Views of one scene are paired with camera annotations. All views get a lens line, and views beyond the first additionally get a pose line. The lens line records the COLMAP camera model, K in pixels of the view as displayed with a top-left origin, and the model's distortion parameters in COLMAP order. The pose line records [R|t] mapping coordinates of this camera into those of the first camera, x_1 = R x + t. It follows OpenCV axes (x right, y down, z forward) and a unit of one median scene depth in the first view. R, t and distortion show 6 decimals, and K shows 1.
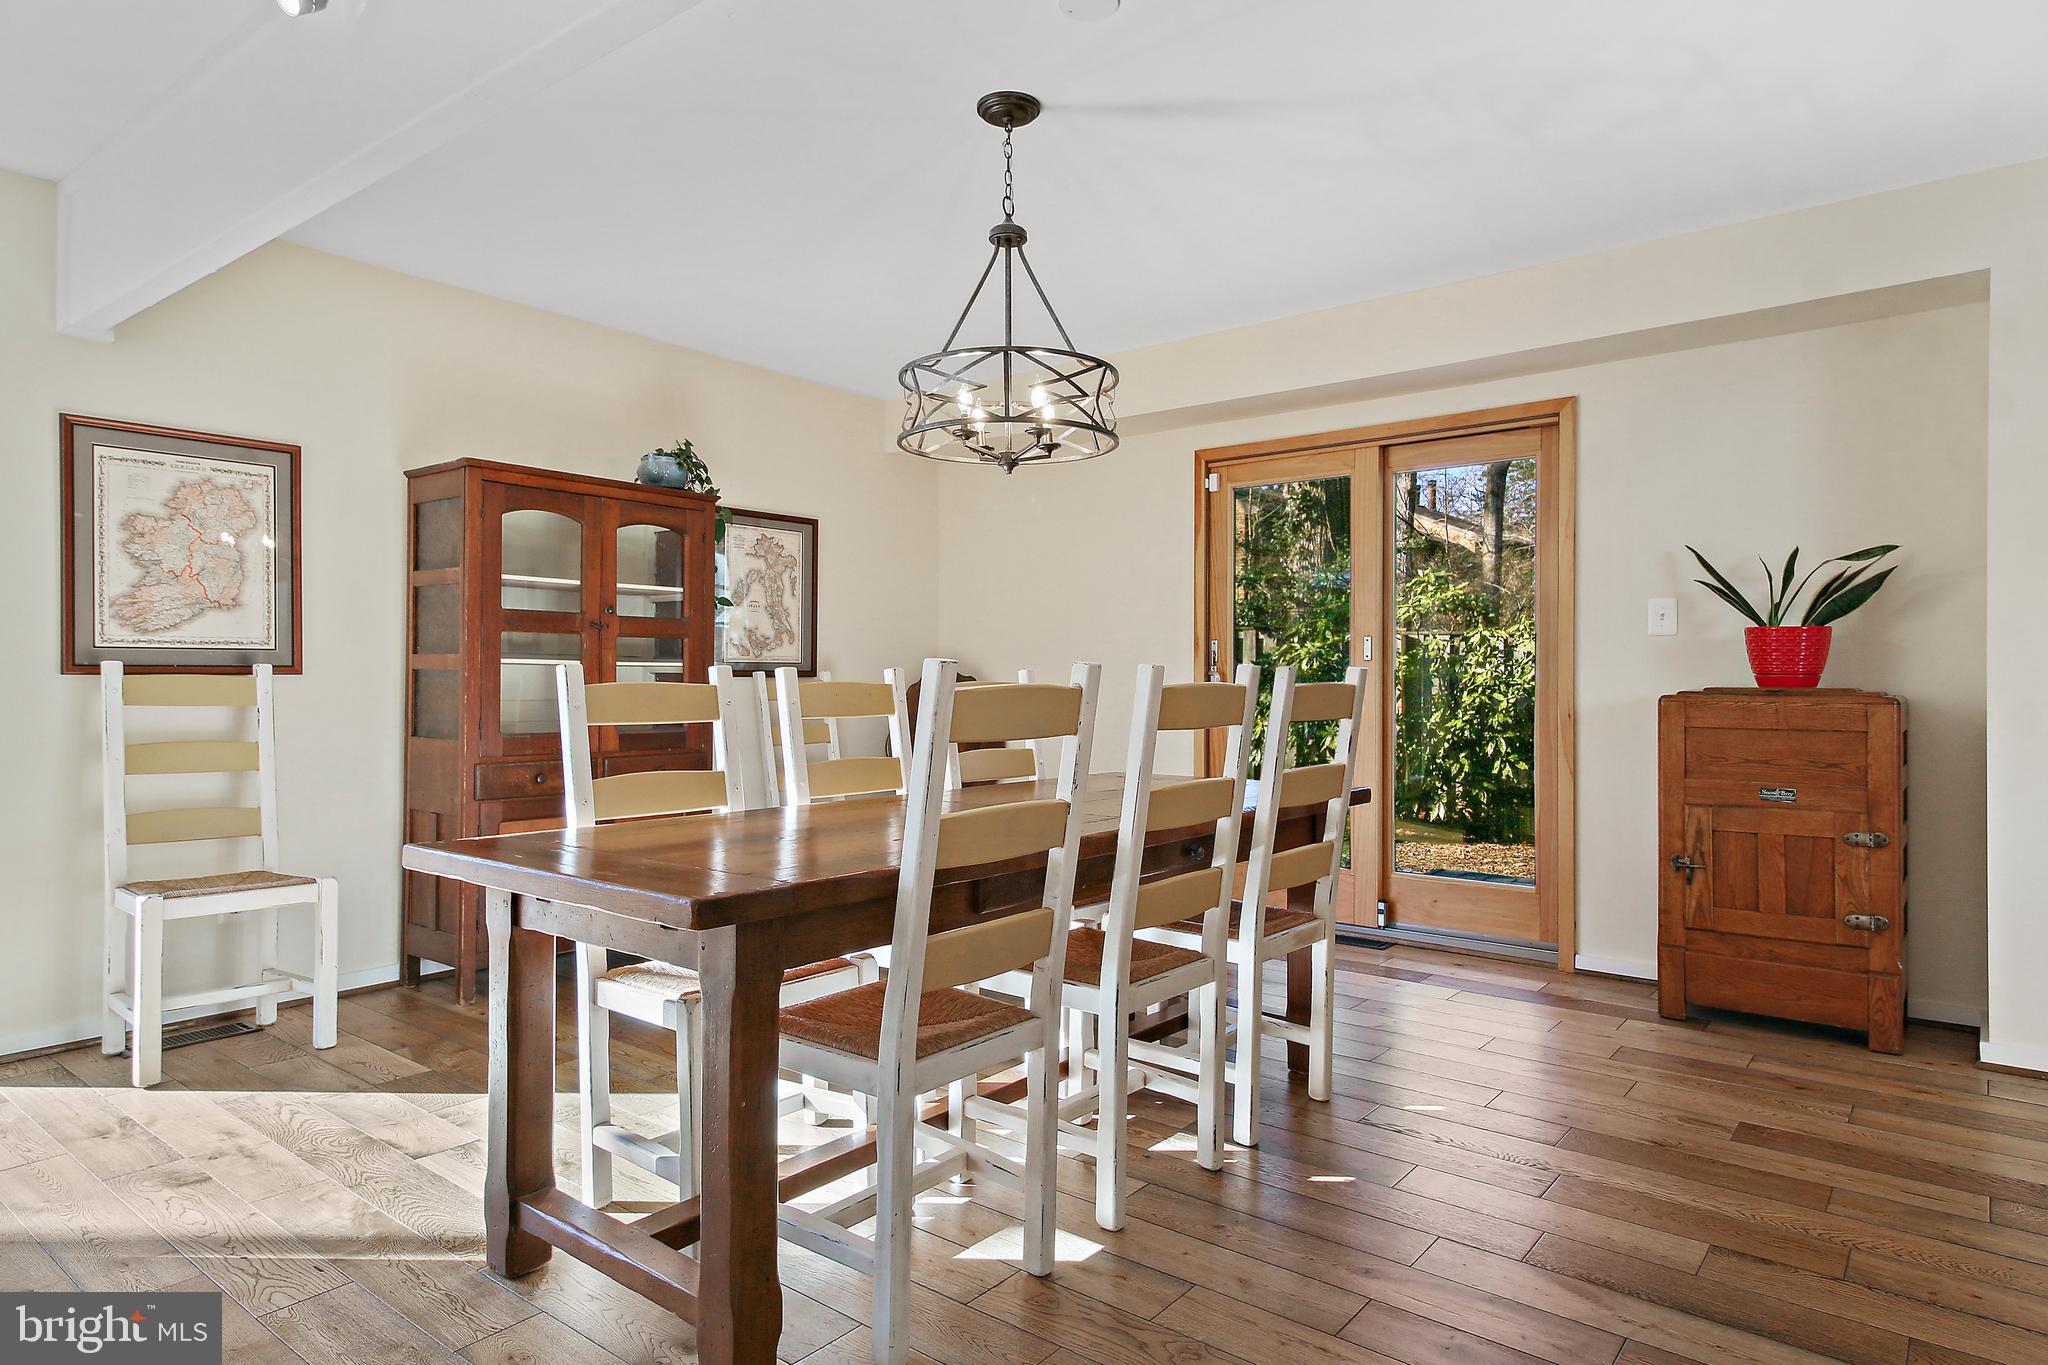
lens RADIAL K [[1184.0, 0, 1021.6], [0, 1184.0, 673.4], [0, 0, 1]] dist [0.000426, -0.001024]
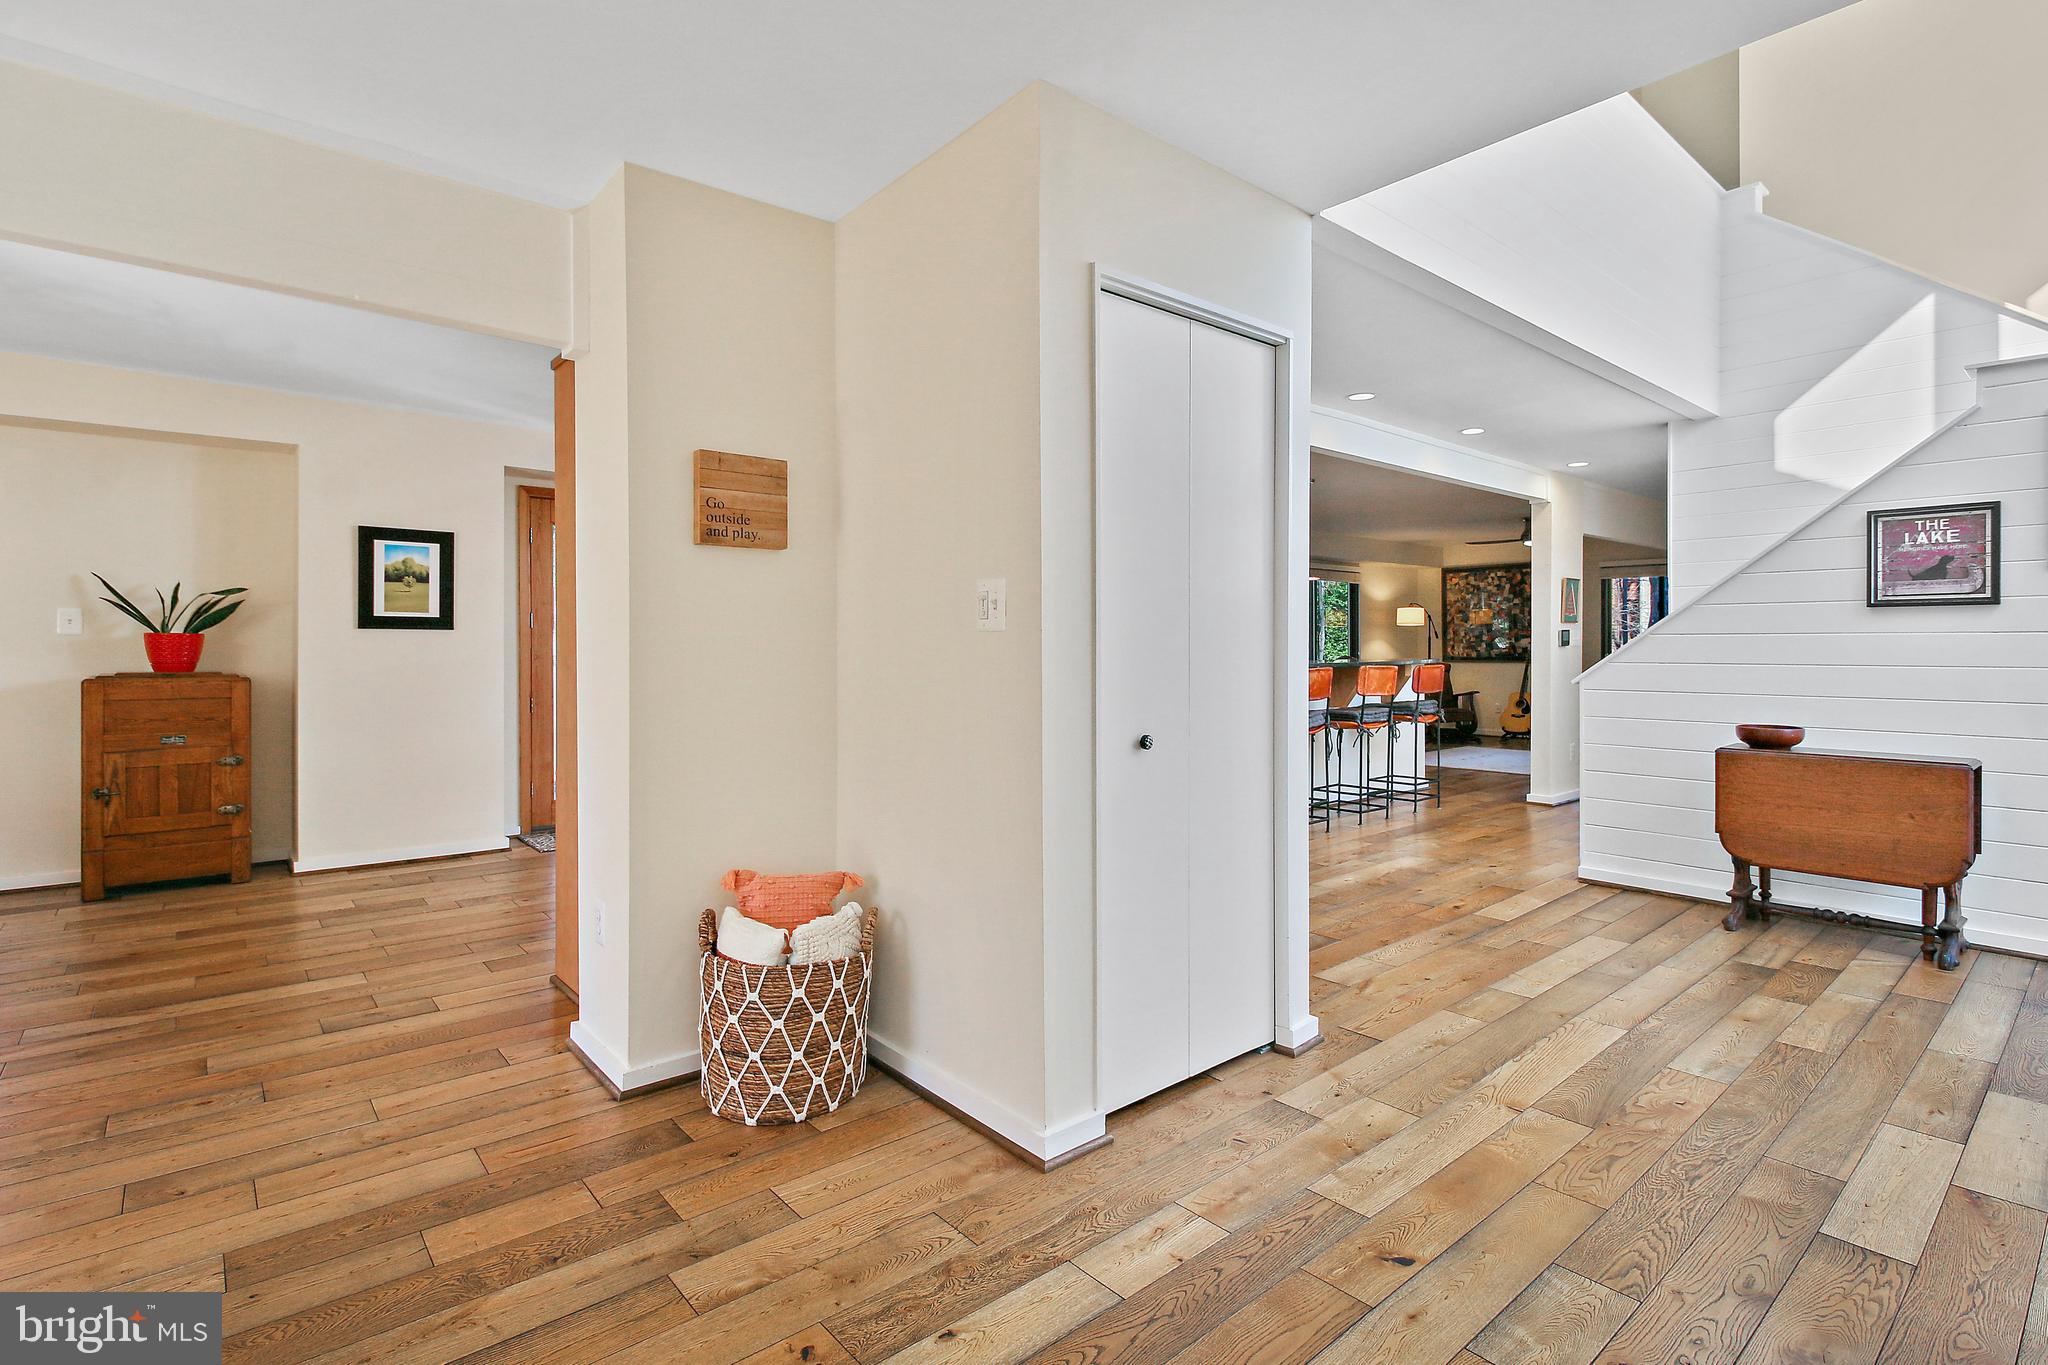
lens RADIAL K [[983.9, 0, 1049.2], [0, 983.9, 643.0], [0, 0, 1]] dist [-0.002170, -0.011030]
pose [[0.163028, 0.002976, 0.986617, -0.451416], [-0.006414, 0.999978, -0.001957, -0.032107], [-0.986601, -0.006009, 0.163044, -0.365617]]
